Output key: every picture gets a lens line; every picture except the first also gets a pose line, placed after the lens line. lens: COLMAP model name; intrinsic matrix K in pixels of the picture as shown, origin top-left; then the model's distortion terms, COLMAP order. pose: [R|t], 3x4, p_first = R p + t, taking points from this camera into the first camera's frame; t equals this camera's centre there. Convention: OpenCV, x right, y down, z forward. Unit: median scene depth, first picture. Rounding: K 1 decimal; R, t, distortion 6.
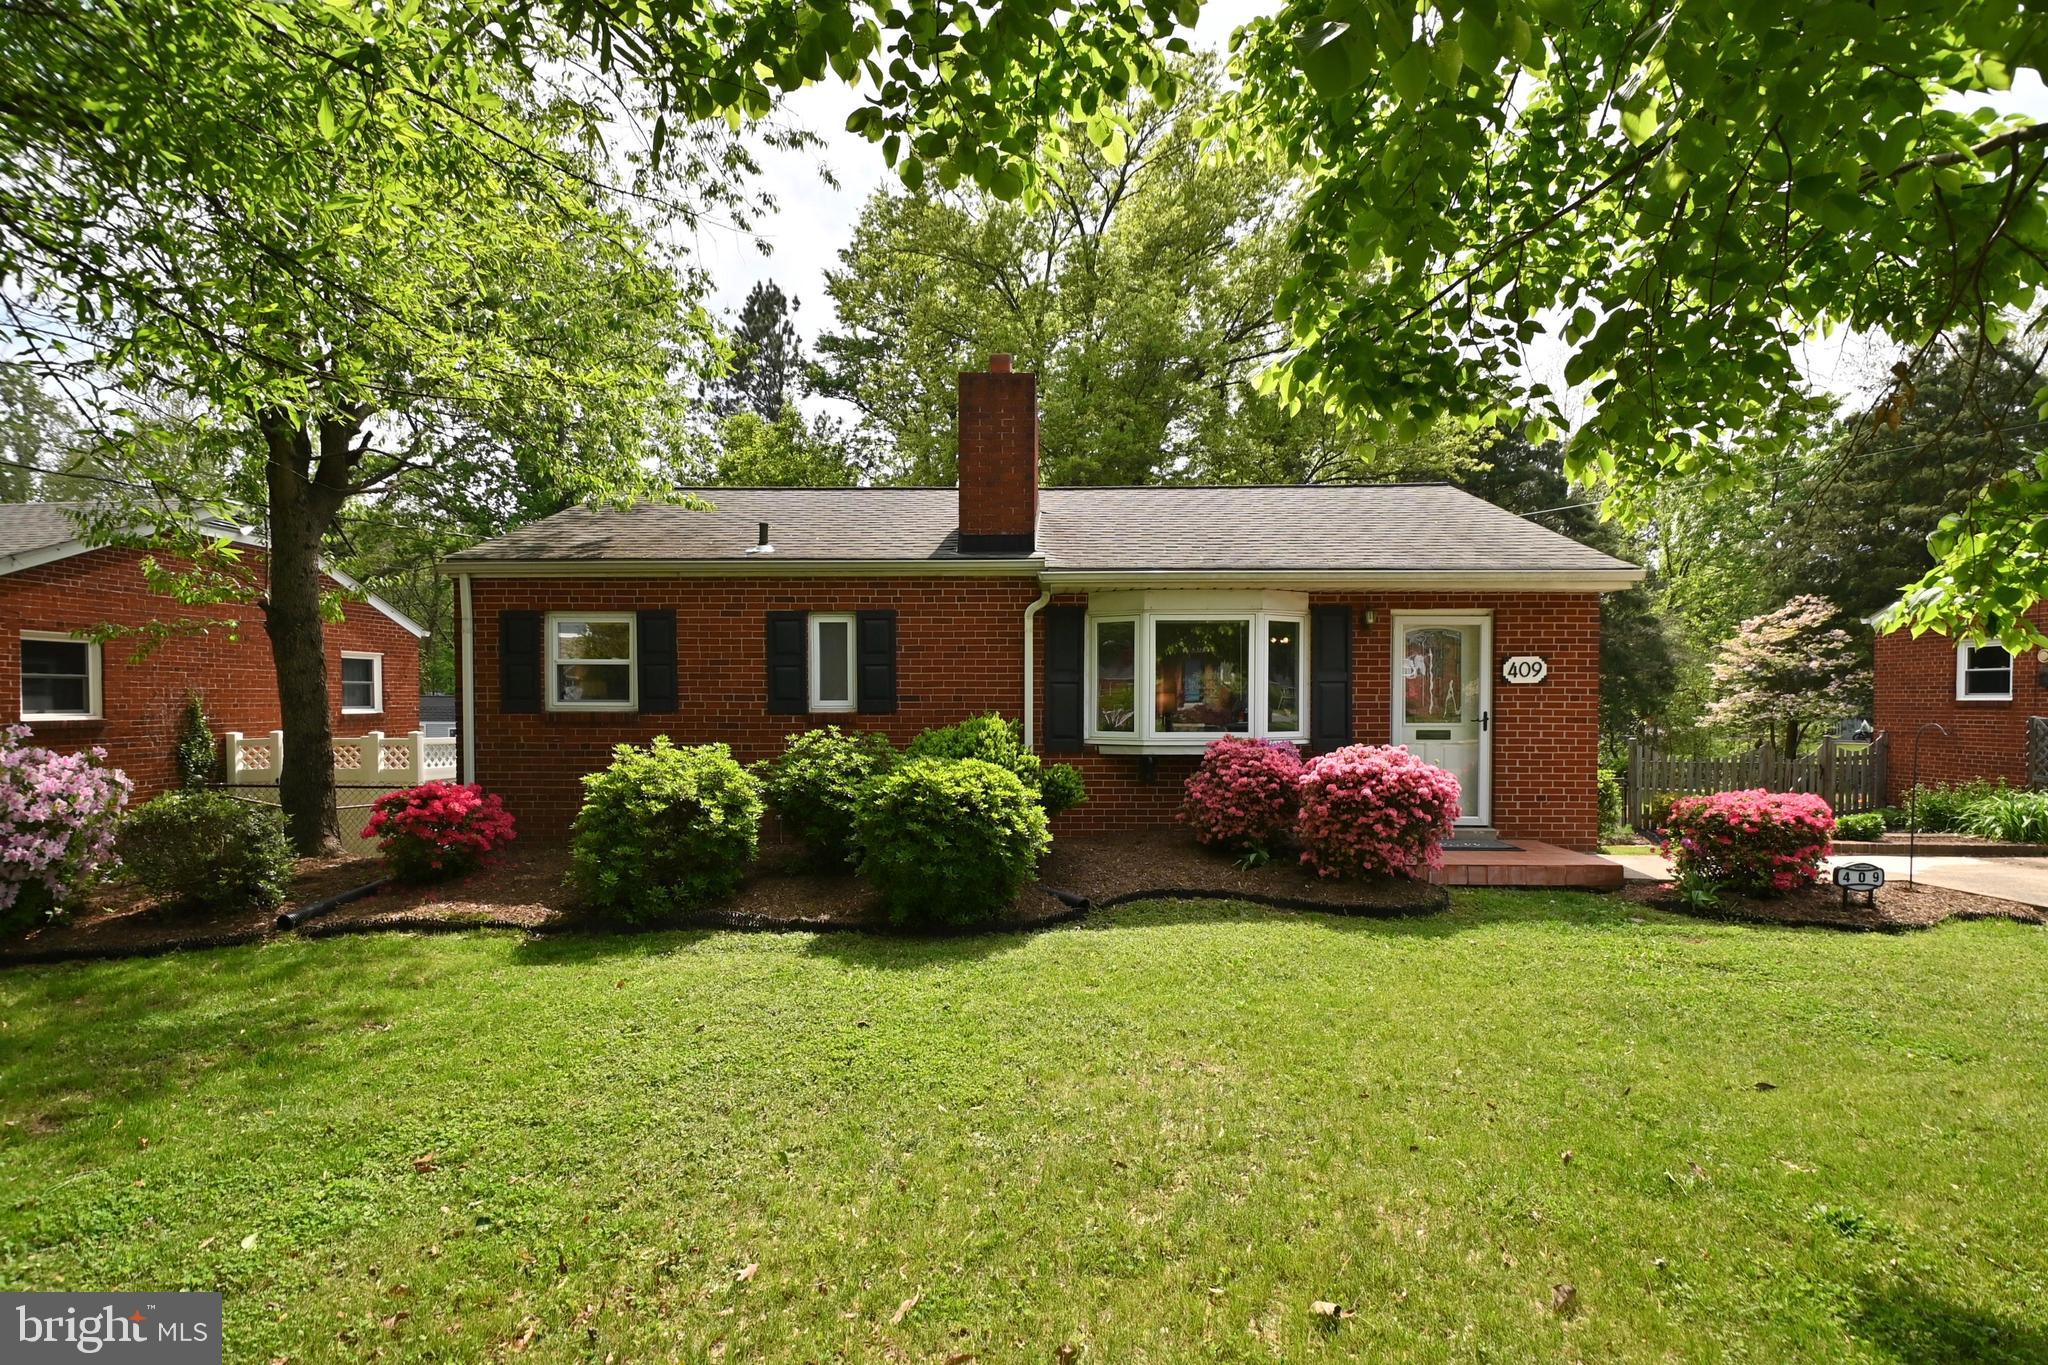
lens RADIAL K [[900.9, 0, 1037.5], [0, 900.9, 713.6], [0, 0, 1]] dist [0.018339, -0.024344]
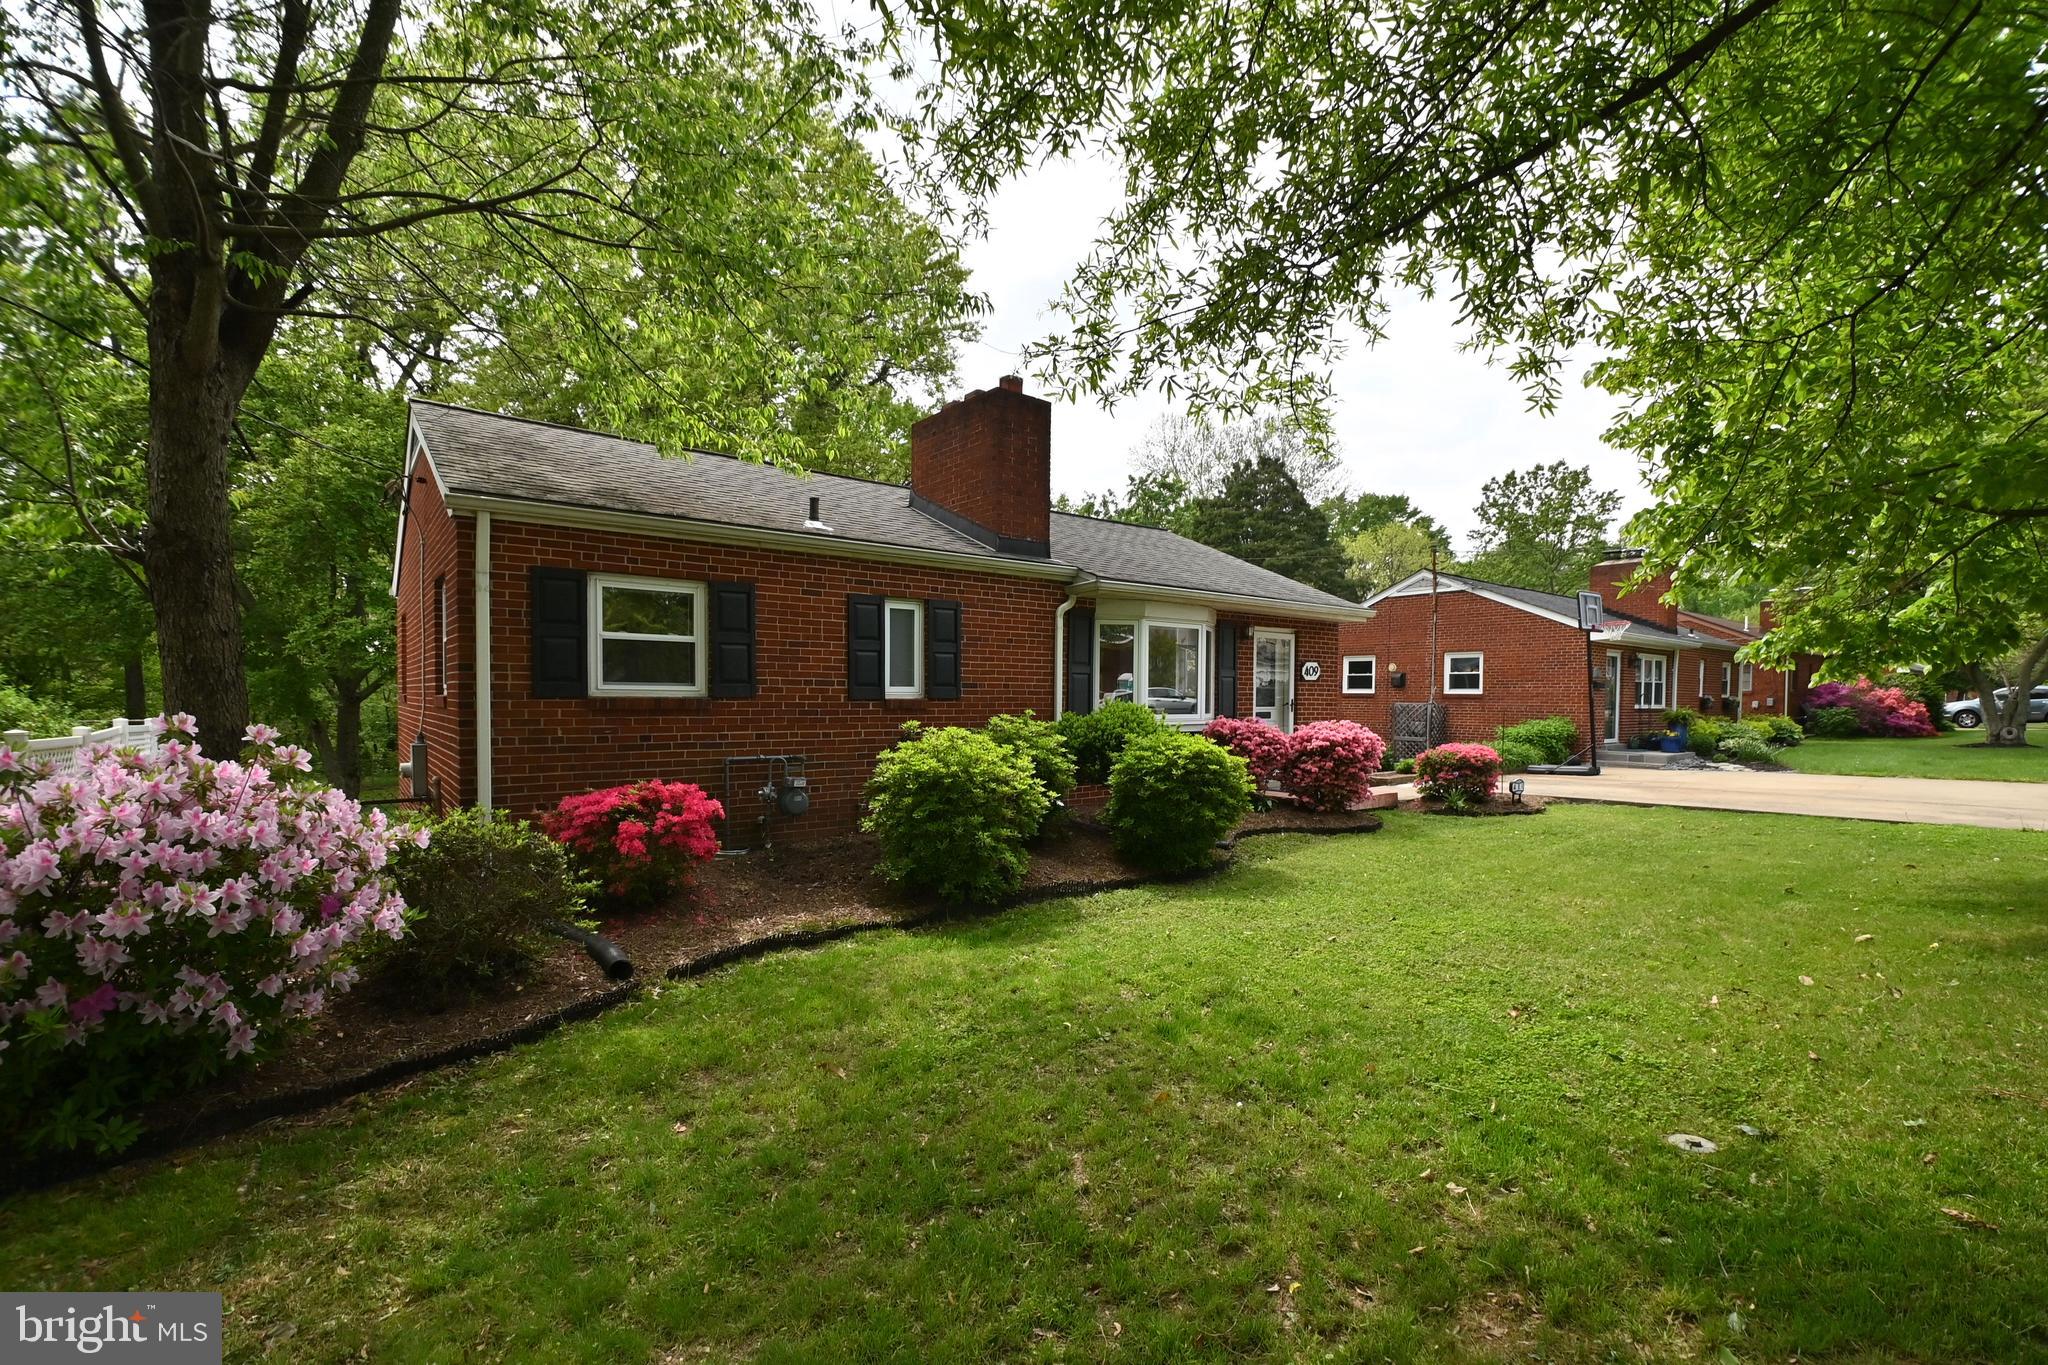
lens RADIAL K [[900.9, 0, 1037.5], [0, 900.9, 713.6], [0, 0, 1]] dist [0.018339, -0.024344]
pose [[0.774725, -0.008181, 0.632245, -0.749778], [-0.000228, 0.999913, 0.013218, 0.002058], [-0.632298, -0.010385, 0.774656, 0.126881]]
